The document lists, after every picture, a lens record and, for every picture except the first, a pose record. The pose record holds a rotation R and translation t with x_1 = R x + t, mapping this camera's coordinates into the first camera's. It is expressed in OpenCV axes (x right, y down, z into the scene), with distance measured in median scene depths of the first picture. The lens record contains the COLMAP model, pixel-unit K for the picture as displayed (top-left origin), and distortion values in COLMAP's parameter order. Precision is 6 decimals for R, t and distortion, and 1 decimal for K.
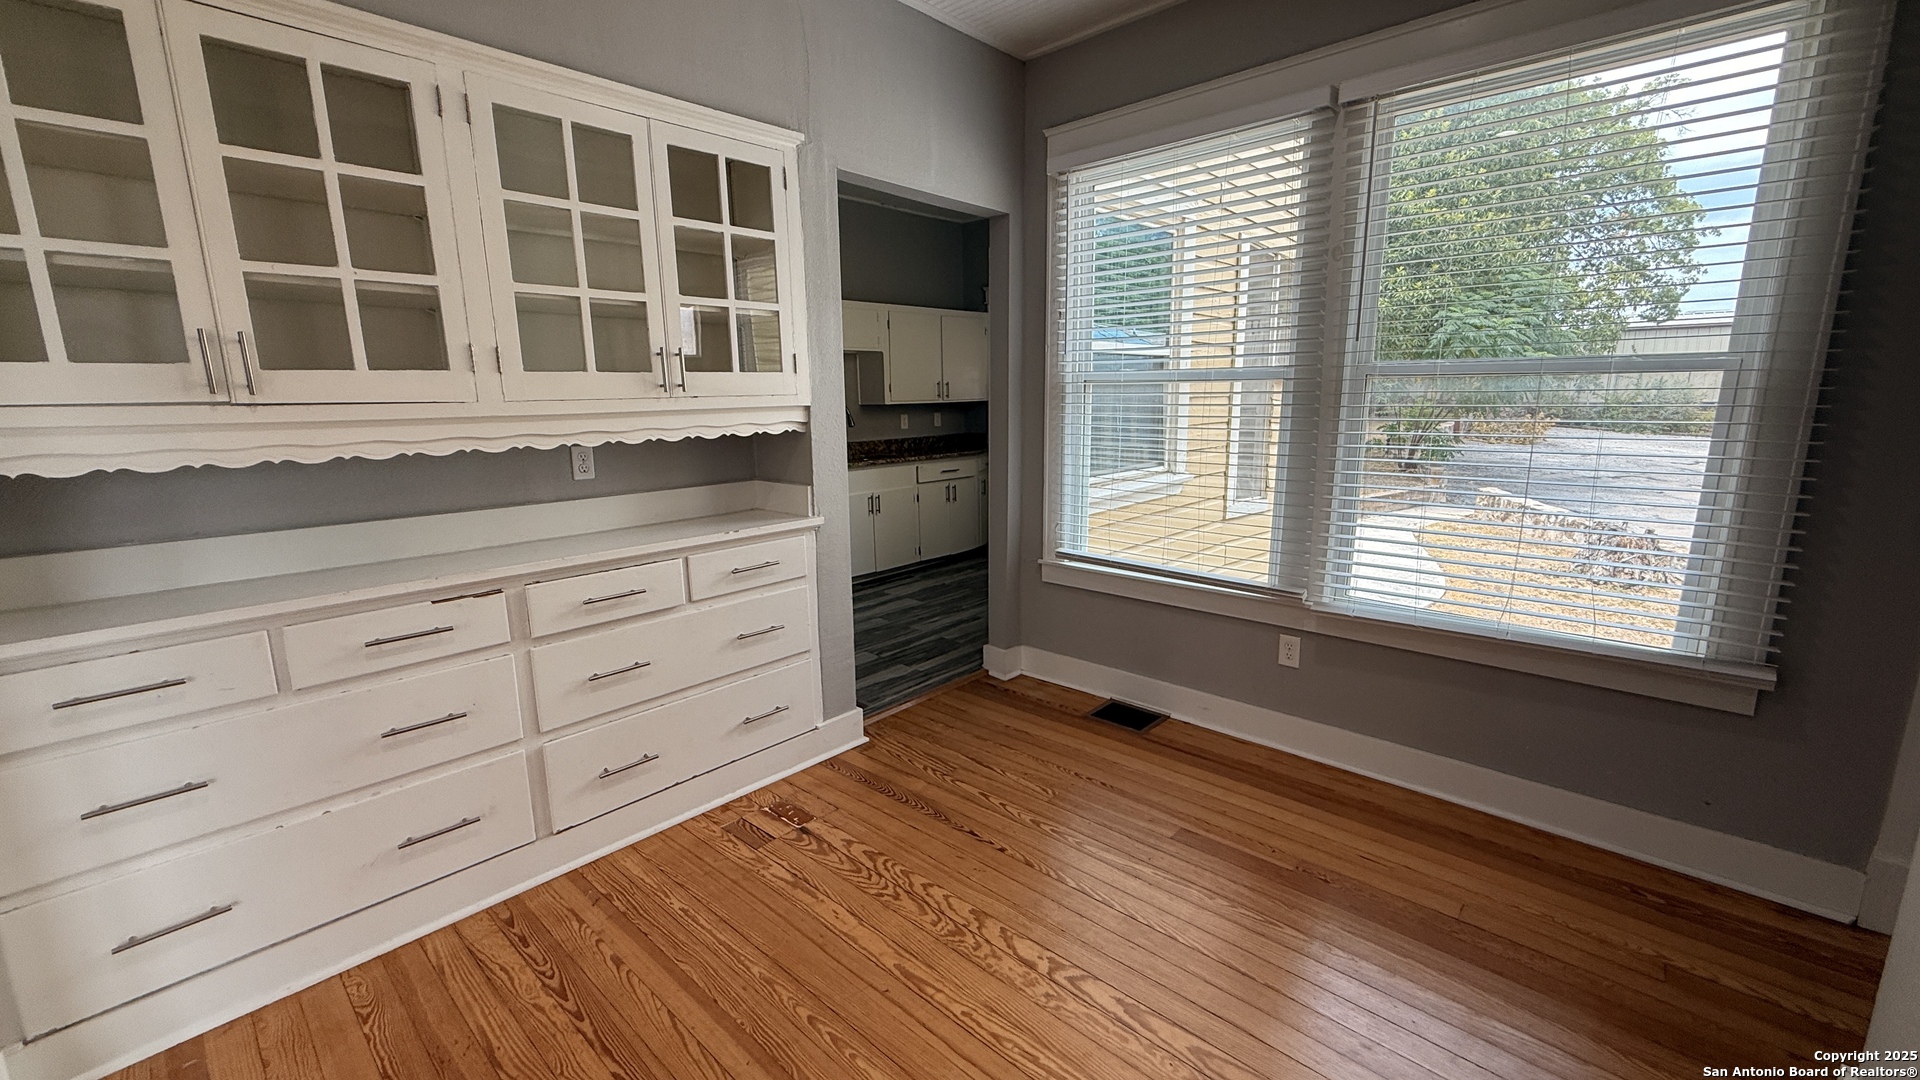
lens RADIAL K [[768.8, 0, 961.3], [0, 768.8, 548.7], [0, 0, 1]] dist [-0.000930, -0.000148]
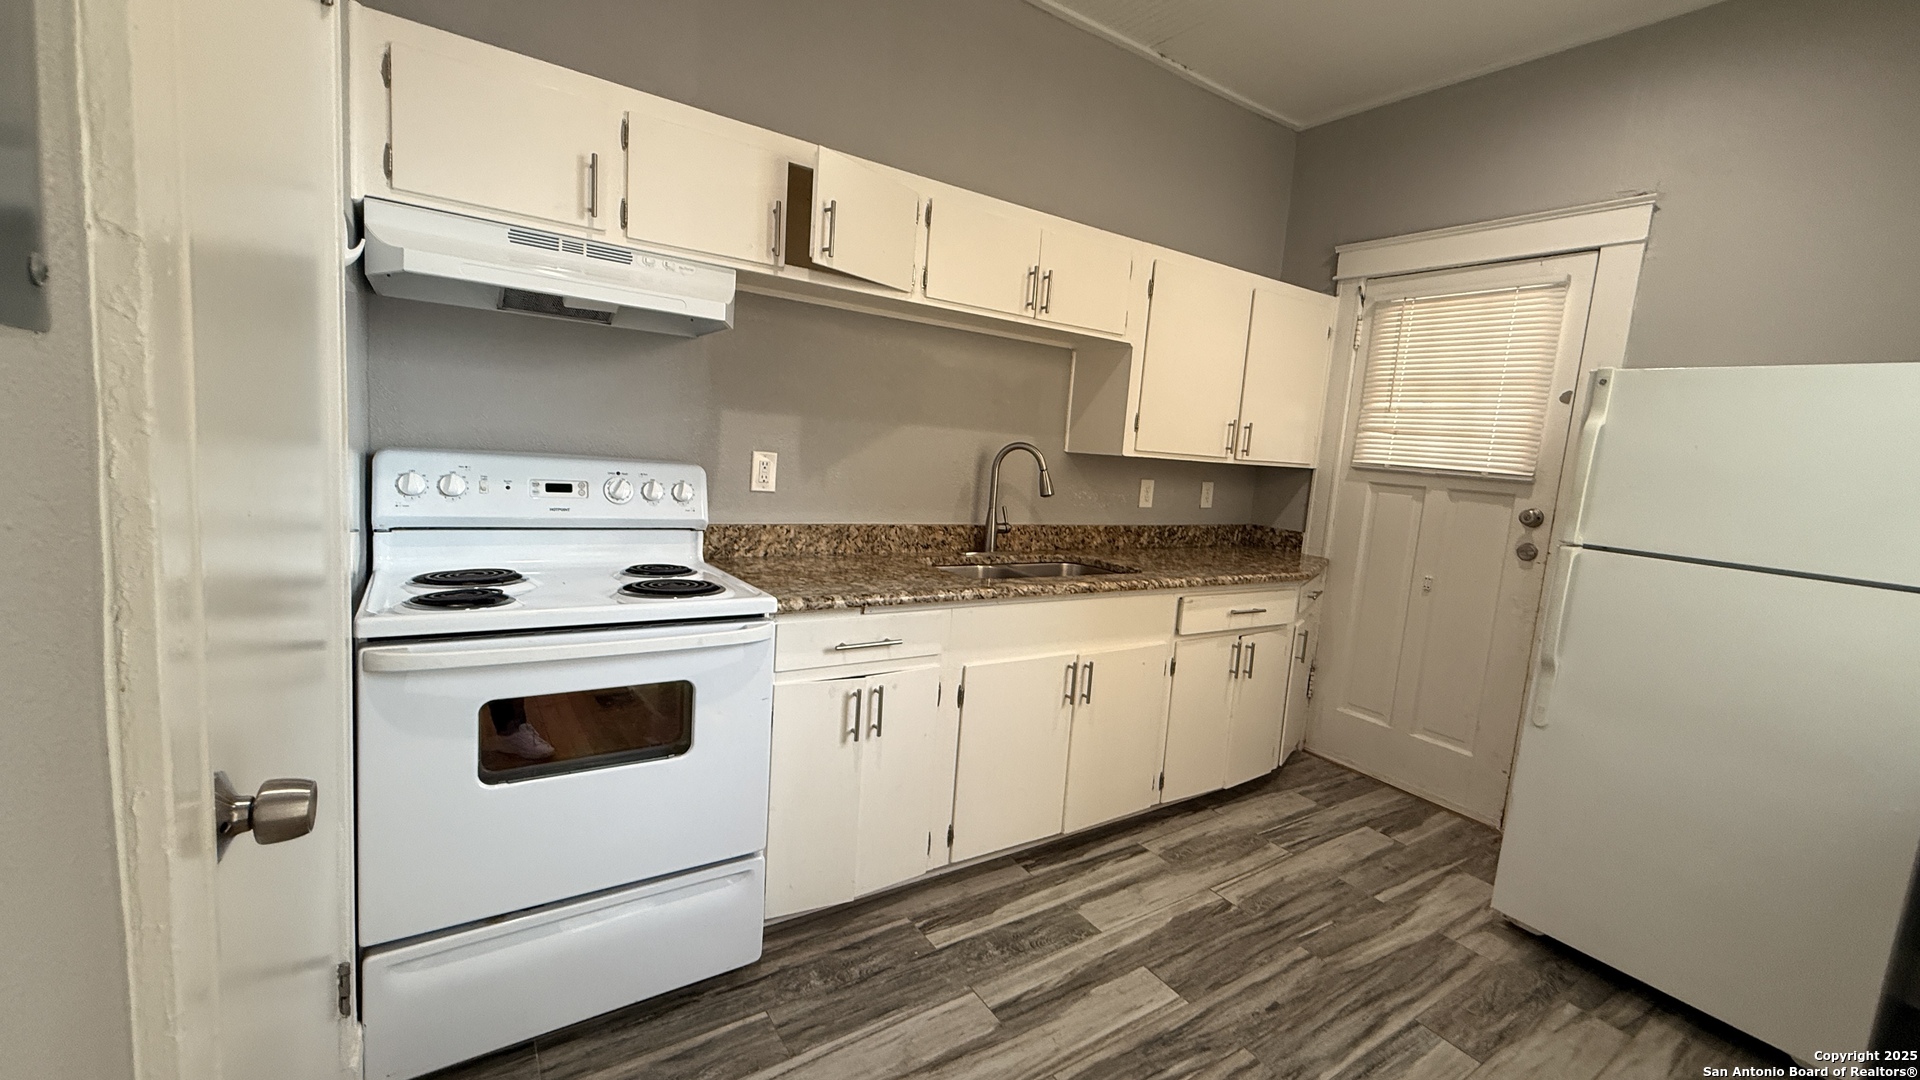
lens RADIAL K [[759.8, 0, 954.2], [0, 759.8, 535.1], [0, 0, 1]] dist [0.000130, 0.000001]
pose [[0.967536, 0.110964, -0.227070, -0.084849], [-0.129998, 0.988996, -0.070619, -0.091078], [0.216735, 0.097845, 0.971315, 0.517089]]
